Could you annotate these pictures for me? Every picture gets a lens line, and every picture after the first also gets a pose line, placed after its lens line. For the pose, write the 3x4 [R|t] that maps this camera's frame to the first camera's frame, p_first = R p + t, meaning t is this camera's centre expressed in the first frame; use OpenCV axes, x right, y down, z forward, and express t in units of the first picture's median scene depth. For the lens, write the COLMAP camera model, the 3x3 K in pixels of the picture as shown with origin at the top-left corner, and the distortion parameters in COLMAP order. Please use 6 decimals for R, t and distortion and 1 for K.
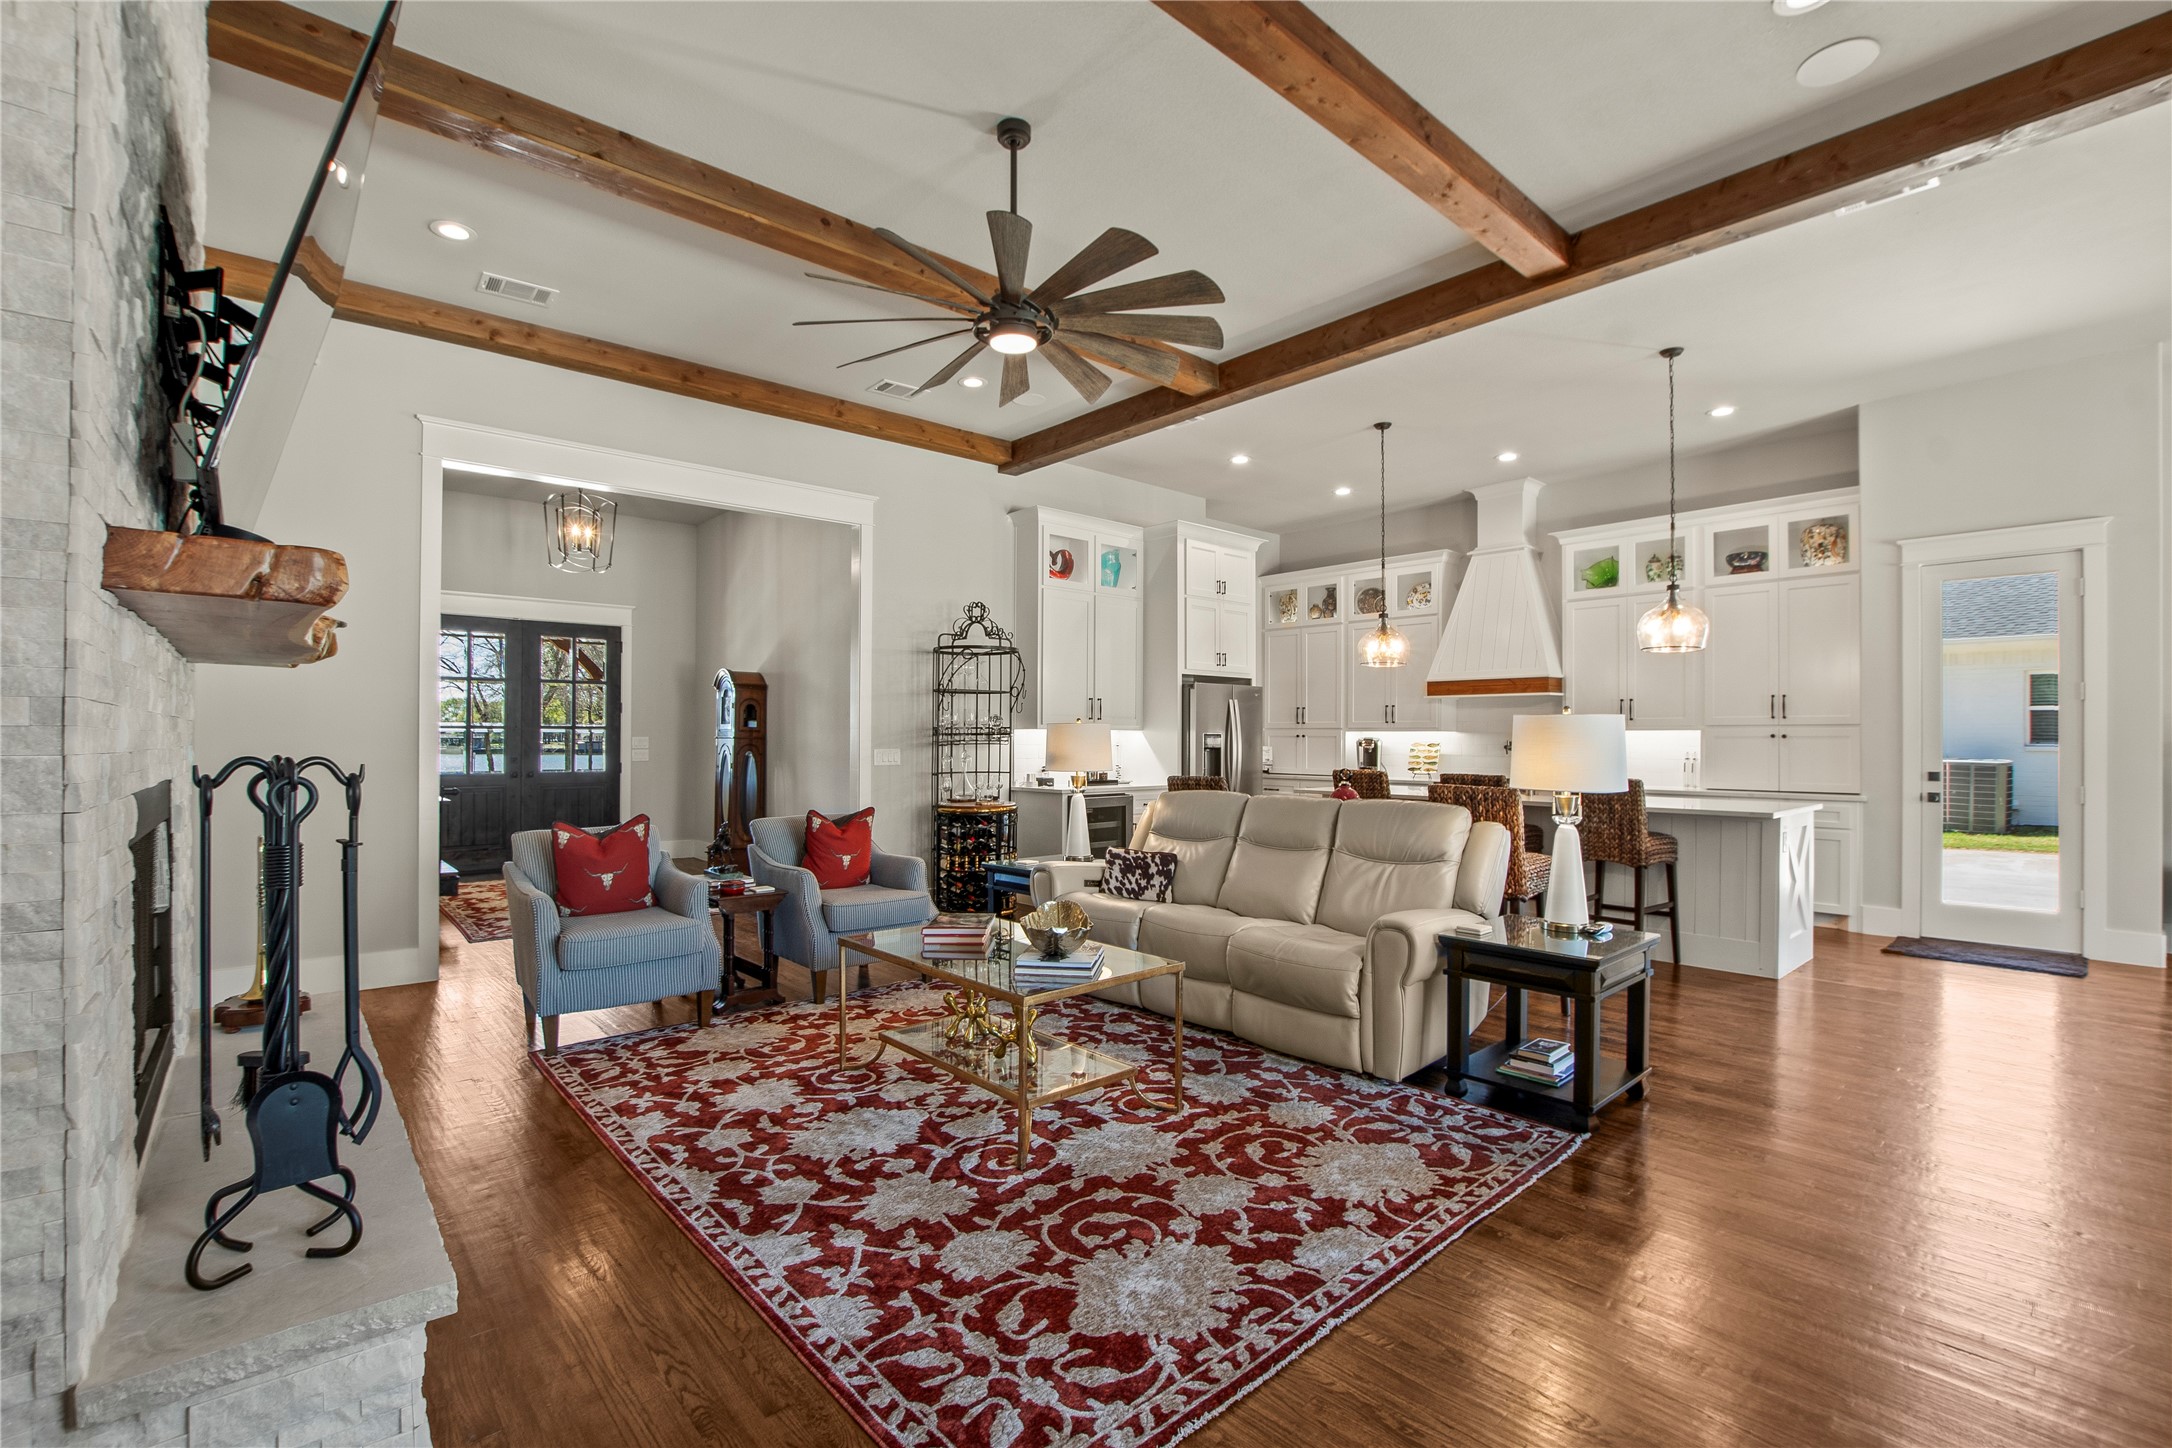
lens RADIAL K [[961.5, 0, 1086.0], [0, 961.5, 724.0], [0, 0, 1]] dist [-0.027163, 0.000618]
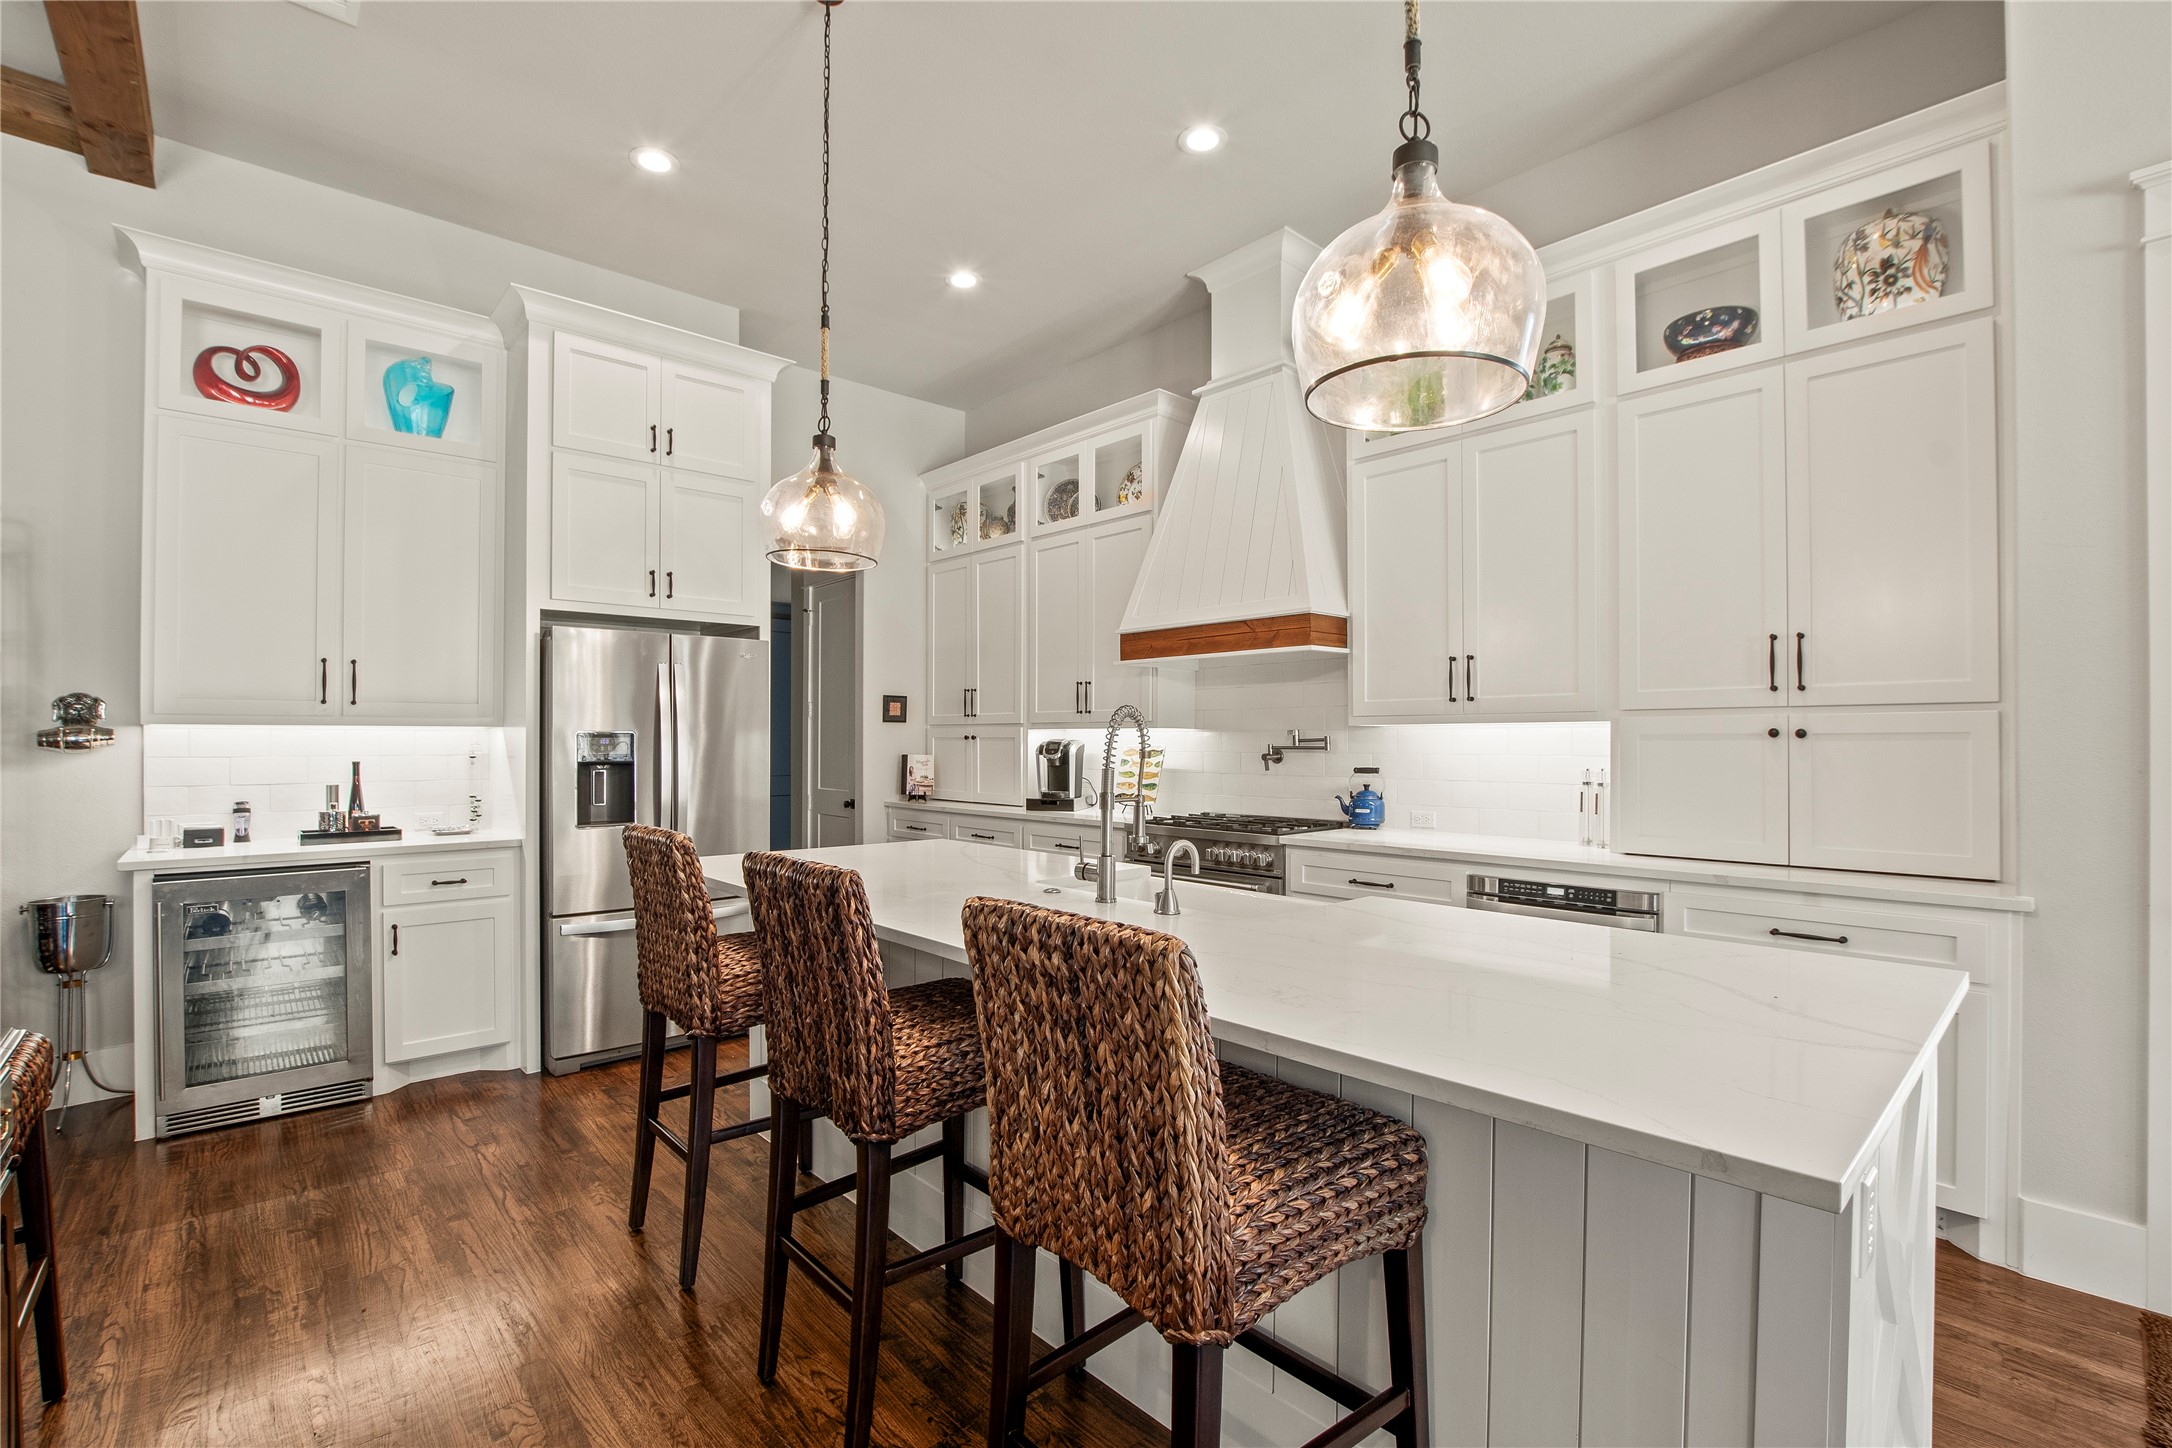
lens RADIAL K [[976.7, 0, 1093.6], [0, 976.7, 727.7], [0, 0, 1]] dist [-0.031457, 0.008028]
pose [[0.999859, -0.005528, 0.015882, 0.466888], [0.005489, 0.999982, 0.002533, 0.008828], [-0.015896, -0.002445, 0.999871, 0.647106]]
